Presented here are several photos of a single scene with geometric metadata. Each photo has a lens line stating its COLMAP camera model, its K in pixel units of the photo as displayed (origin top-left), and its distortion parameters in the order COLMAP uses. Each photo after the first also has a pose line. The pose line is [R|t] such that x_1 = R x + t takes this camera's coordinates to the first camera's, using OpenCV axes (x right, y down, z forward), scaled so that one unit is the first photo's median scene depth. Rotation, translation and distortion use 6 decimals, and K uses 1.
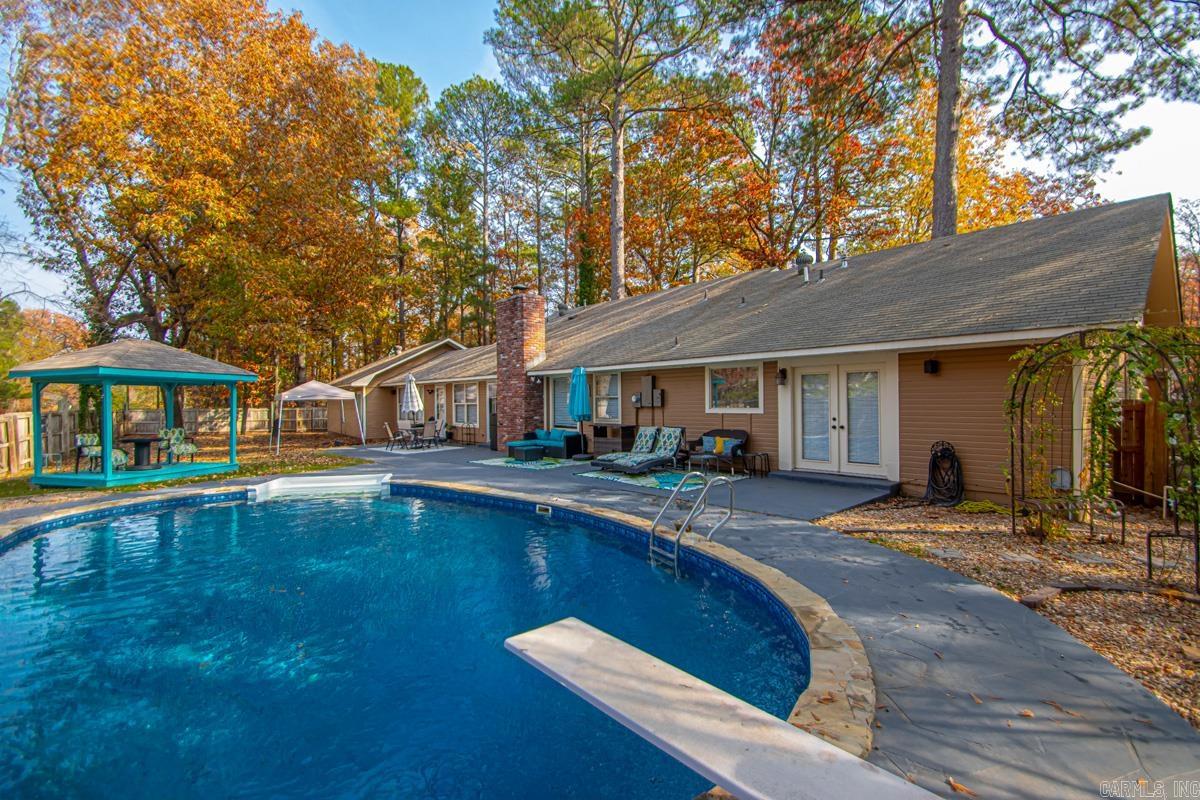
lens RADIAL K [[579.4, 0, 623.8], [0, 579.4, 406.3], [0, 0, 1]] dist [0.041617, -0.024488]
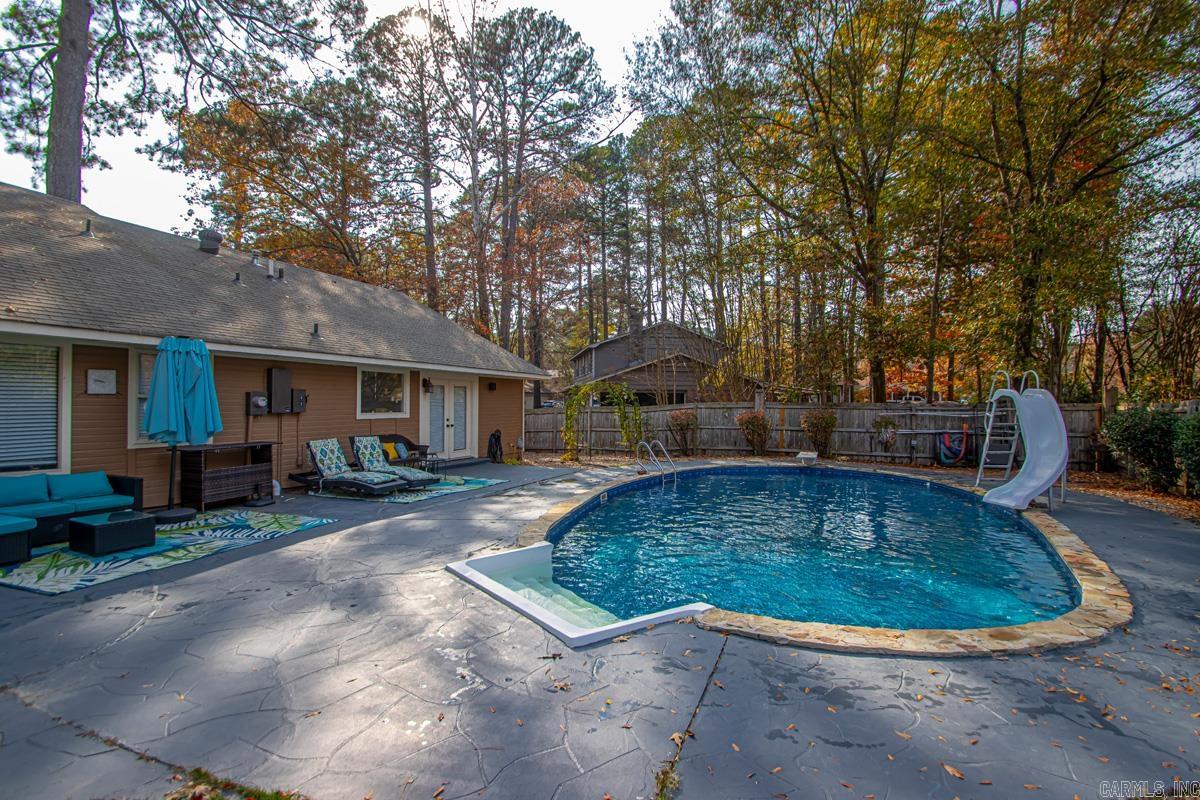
lens RADIAL K [[581.7, 0, 599.5], [0, 581.7, 403.7], [0, 0, 1]] dist [0.041593, -0.024446]
pose [[-0.471940, 0.013872, 0.881521, -0.715814], [0.019549, 0.999795, -0.005267, -0.001000], [-0.881414, 0.014747, -0.472115, 0.952562]]
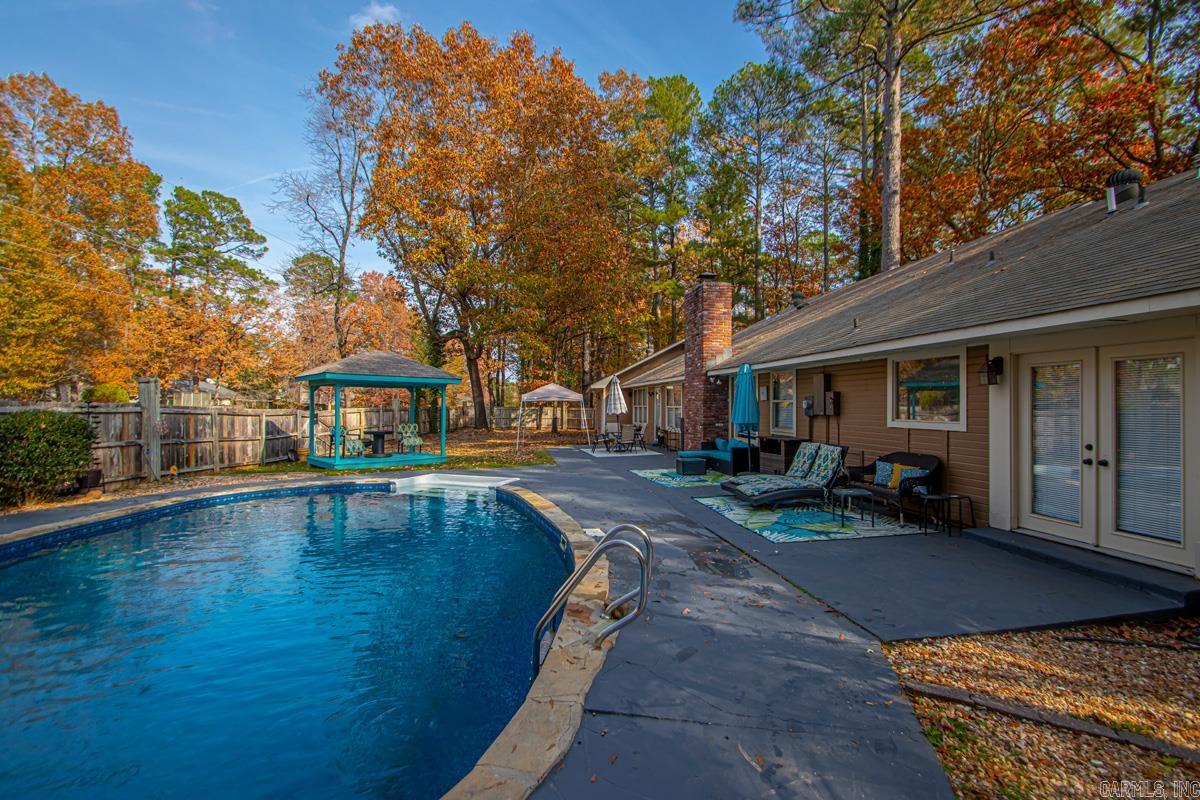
lens RADIAL K [[581.7, 0, 599.5], [0, 581.7, 403.7], [0, 0, 1]] dist [0.041593, -0.024446]
pose [[0.843675, 0.013919, -0.536673, 0.194980], [-0.018886, 0.999815, -0.003759, -0.005660], [0.536522, 0.013307, 0.843782, 0.207004]]
